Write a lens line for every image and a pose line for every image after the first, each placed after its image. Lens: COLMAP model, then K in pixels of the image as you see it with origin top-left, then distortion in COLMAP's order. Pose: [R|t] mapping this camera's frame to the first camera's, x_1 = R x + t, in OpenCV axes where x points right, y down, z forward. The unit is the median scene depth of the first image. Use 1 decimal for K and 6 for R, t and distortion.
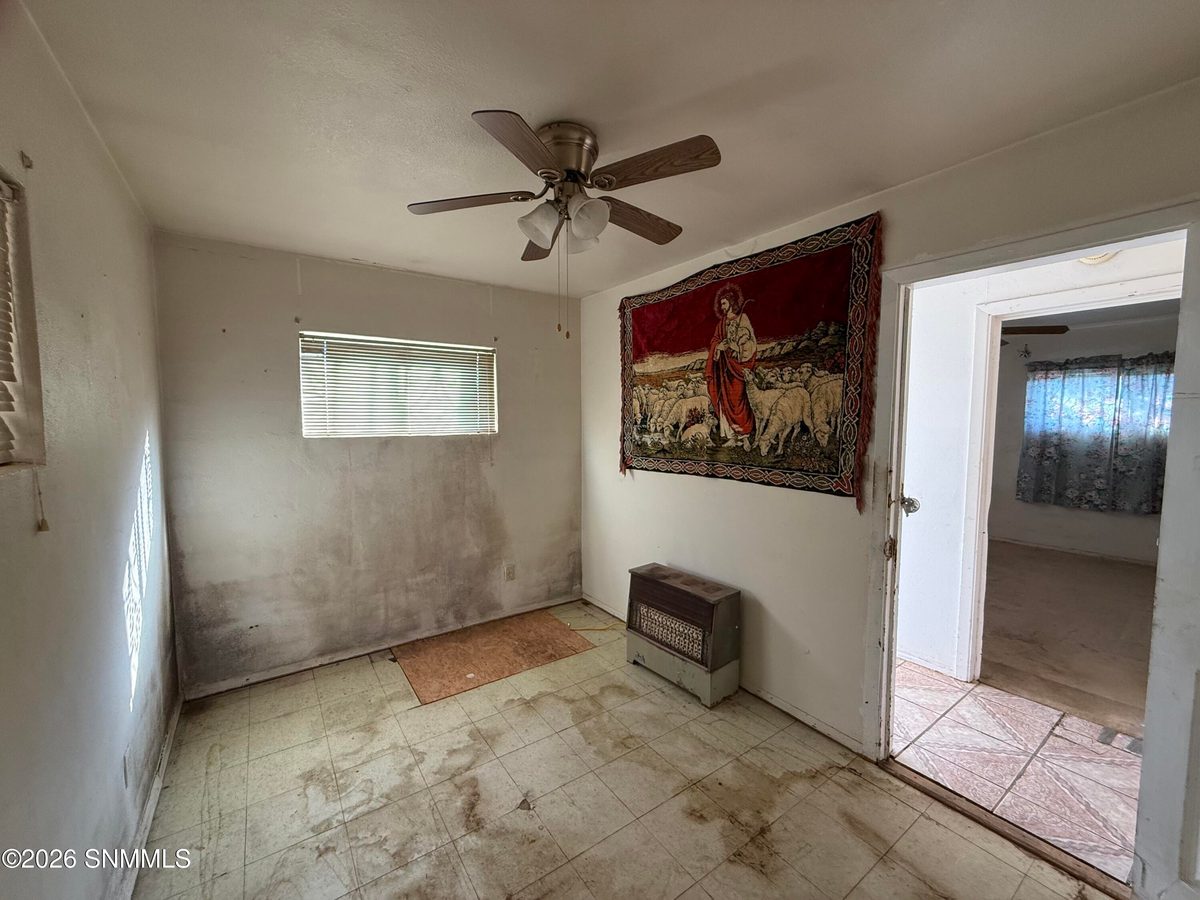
lens RADIAL K [[480.3, 0, 599.4], [0, 480.3, 449.9], [0, 0, 1]] dist [-0.001012, 0.000892]
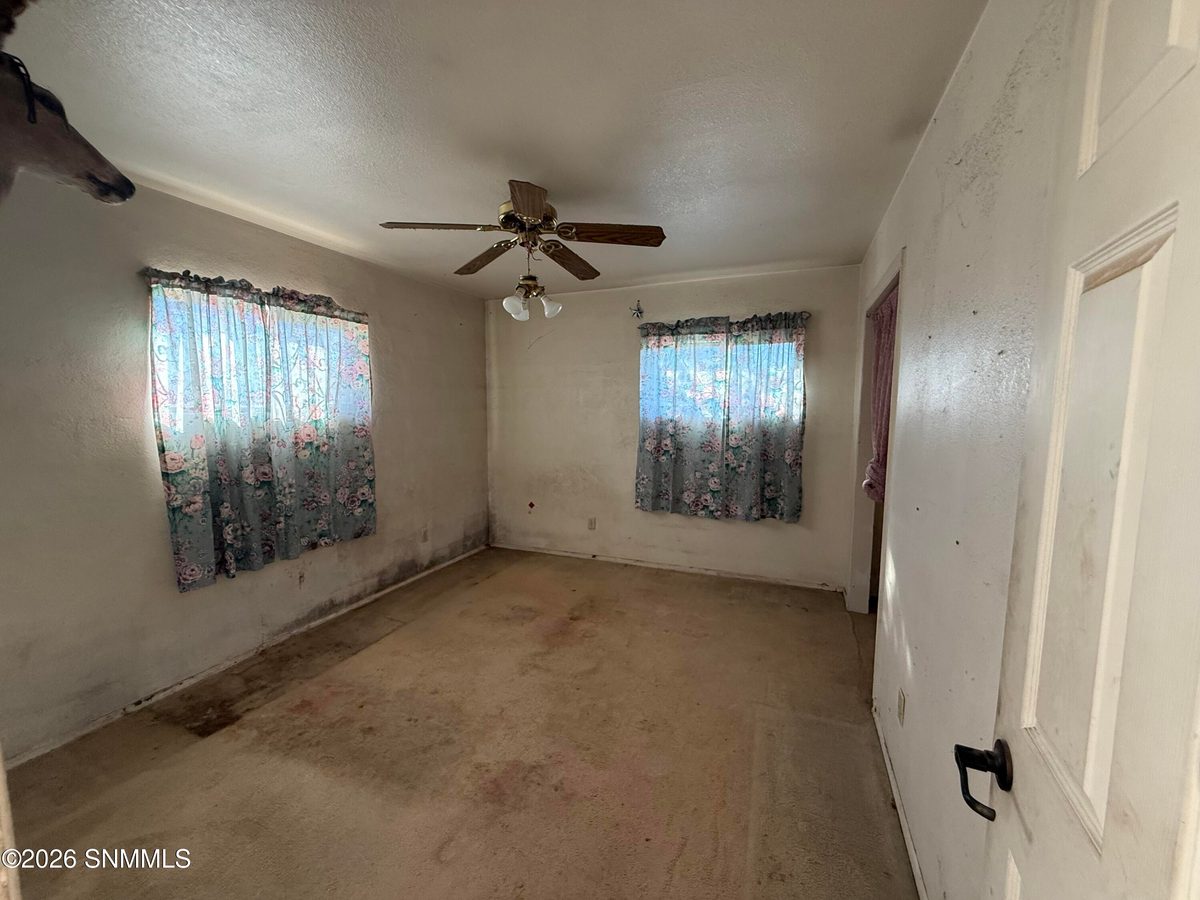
lens RADIAL K [[480.3, 0, 600.2], [0, 480.3, 450.2], [0, 0, 1]] dist [-0.001012, 0.000892]
pose [[0.841480, -0.043885, 0.538503, 0.458812], [0.033938, 0.999021, 0.028383, -0.012136], [-0.539221, -0.005608, 0.842146, 0.433191]]
